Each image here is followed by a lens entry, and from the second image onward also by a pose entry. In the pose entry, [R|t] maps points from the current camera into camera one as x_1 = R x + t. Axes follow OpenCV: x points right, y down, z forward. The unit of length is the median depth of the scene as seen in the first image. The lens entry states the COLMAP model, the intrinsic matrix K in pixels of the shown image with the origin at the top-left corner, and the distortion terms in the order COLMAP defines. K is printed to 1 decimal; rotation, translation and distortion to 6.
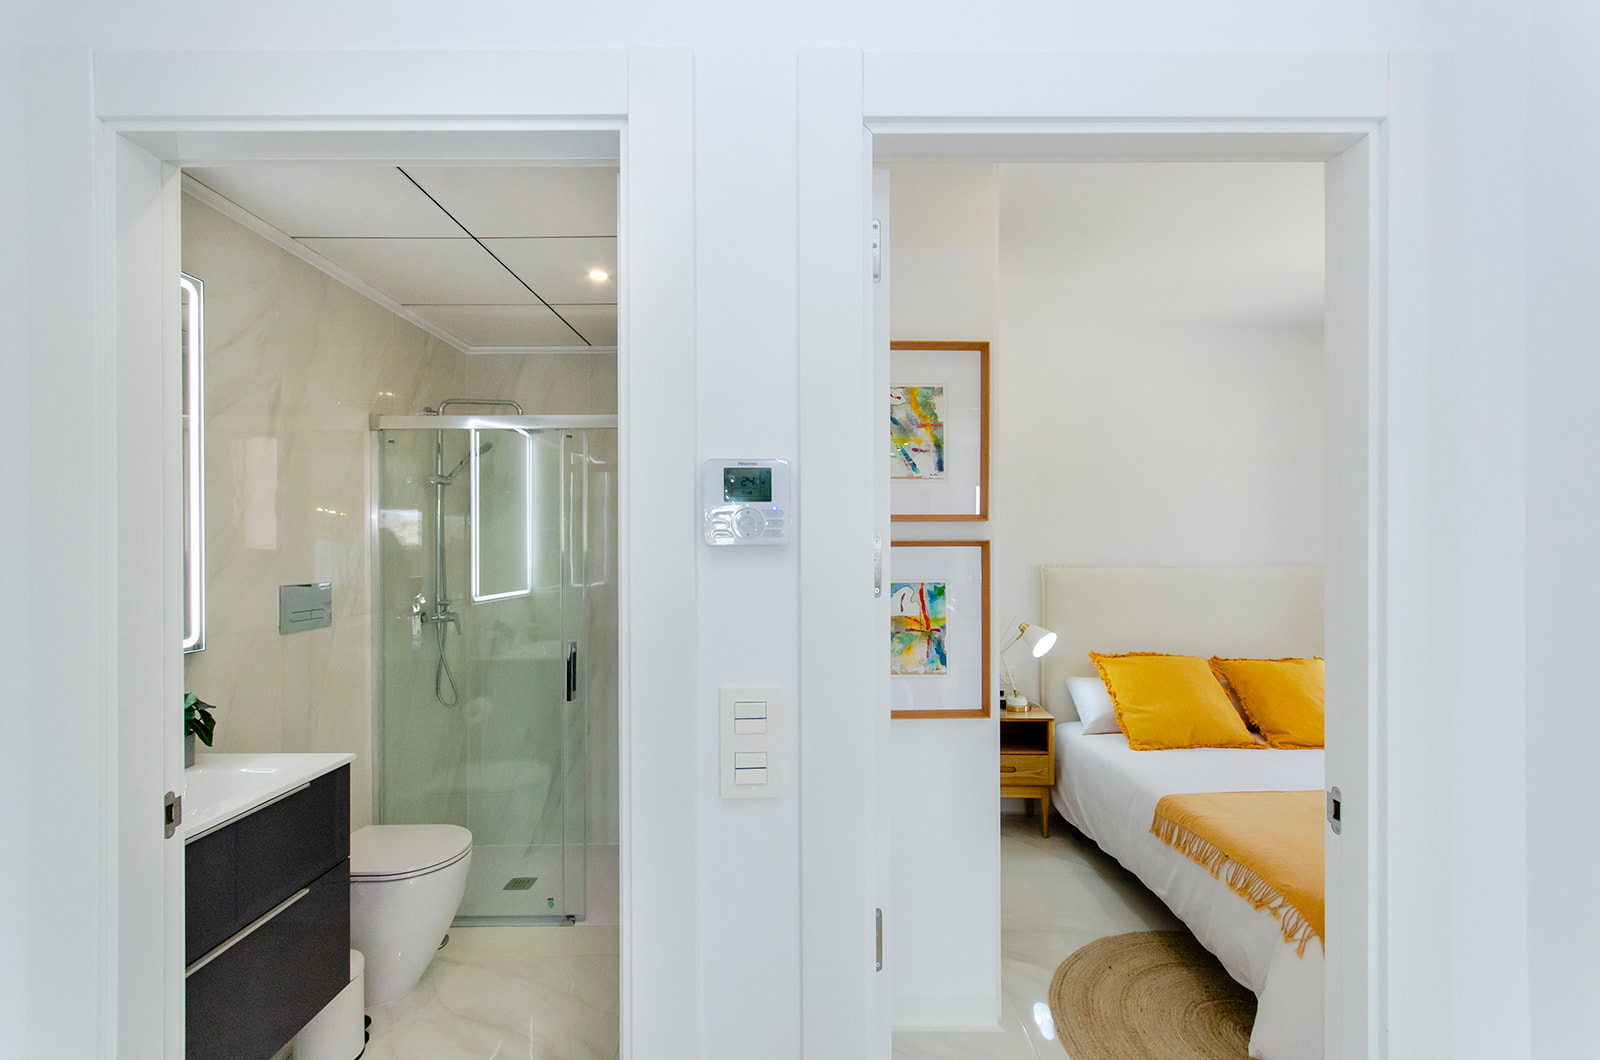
lens RADIAL K [[708.6, 0, 801.1], [0, 708.6, 554.2], [0, 0, 1]] dist [0.006435, -0.000278]
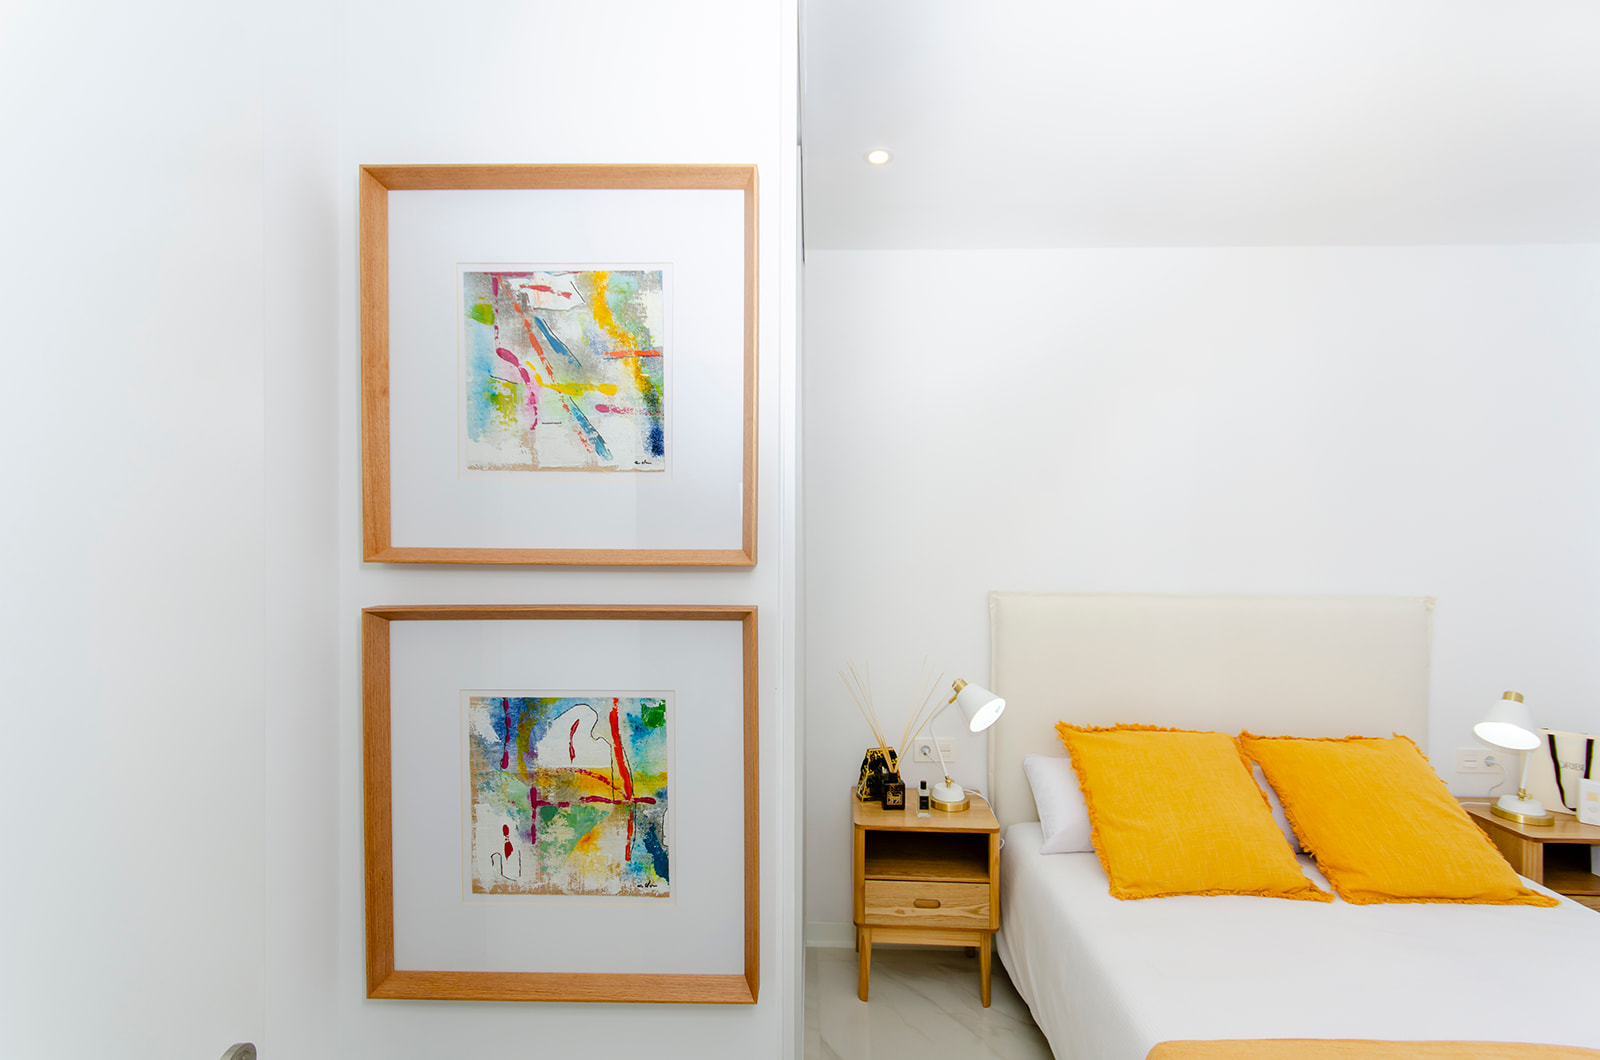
lens RADIAL K [[708.6, 0, 787.5], [0, 708.6, 536.5], [0, 0, 1]] dist [0.006435, -0.000278]
pose [[0.999467, 0.007822, -0.031685, 0.263499], [-0.008007, 0.999952, -0.005714, -0.055385], [0.031639, 0.005964, 0.999482, 0.484438]]
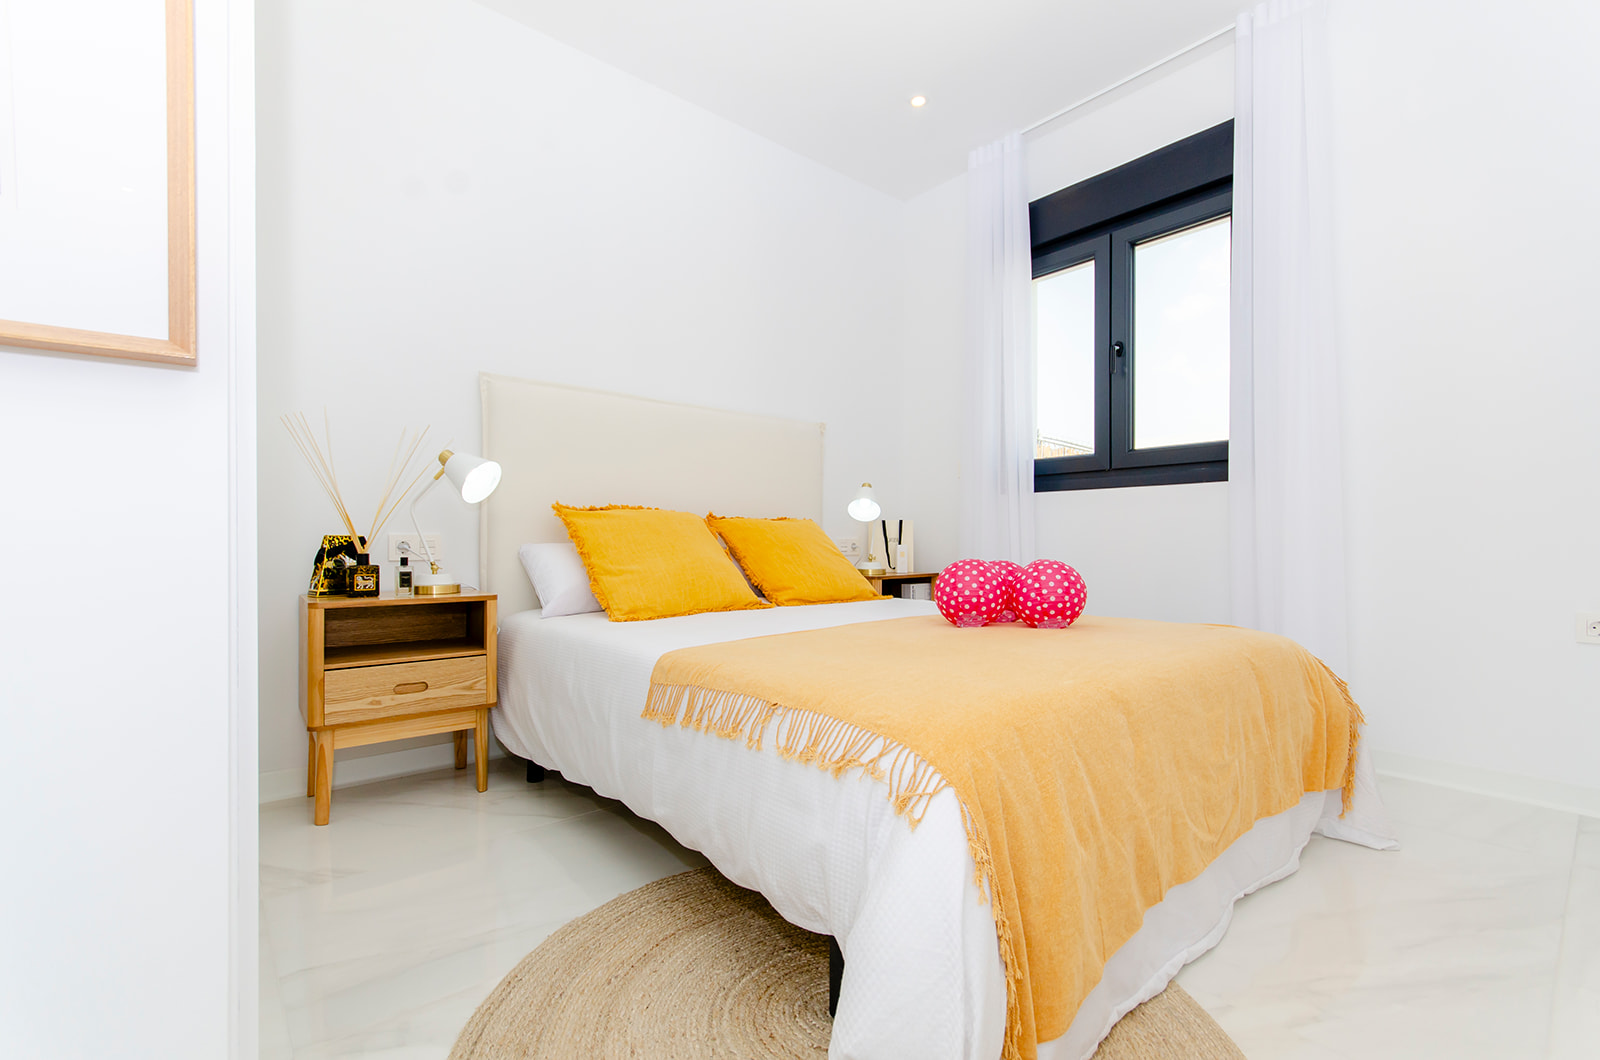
lens RADIAL K [[708.6, 0, 803.6], [0, 708.6, 540.0], [0, 0, 1]] dist [0.006435, -0.000278]
pose [[0.763072, -0.000602, 0.646313, 0.237991], [0.002606, 0.999994, -0.002146, 0.274722], [-0.646308, 0.003322, 0.763070, 0.519464]]
